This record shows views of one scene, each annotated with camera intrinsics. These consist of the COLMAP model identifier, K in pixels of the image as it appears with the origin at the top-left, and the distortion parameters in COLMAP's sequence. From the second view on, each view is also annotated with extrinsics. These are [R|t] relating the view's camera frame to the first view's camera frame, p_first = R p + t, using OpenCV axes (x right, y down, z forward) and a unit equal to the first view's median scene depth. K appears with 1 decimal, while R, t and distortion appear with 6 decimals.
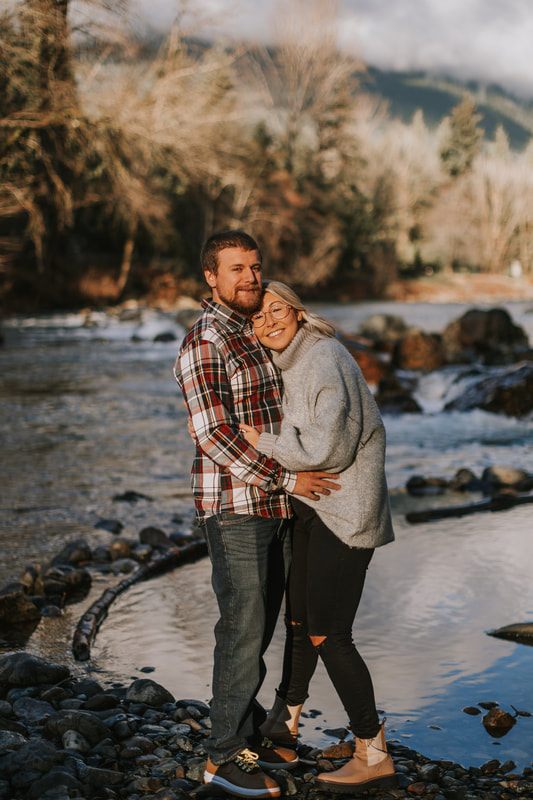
lens RADIAL K [[1200.7, 0, 266.5], [0, 1200.7, 400.0], [0, 0, 1]] dist [-0.152855, 0.375767]
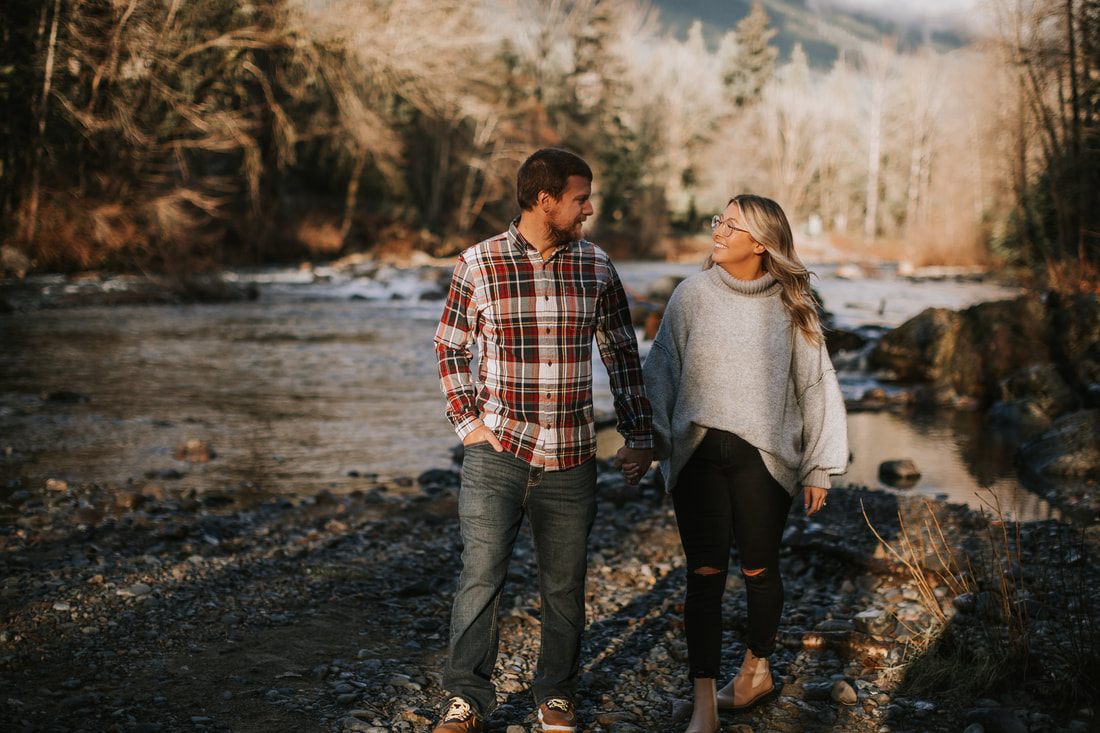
lens RADIAL K [[1651.0, 0, 538.2], [0, 1651.0, 365.8], [0, 0, 1]] dist [-0.152855, 0.375767]
pose [[0.998975, 0.019619, 0.040799, -0.022898], [-0.018935, 0.999675, -0.017085, 0.008811], [-0.041121, 0.016295, 0.999021, -0.110269]]
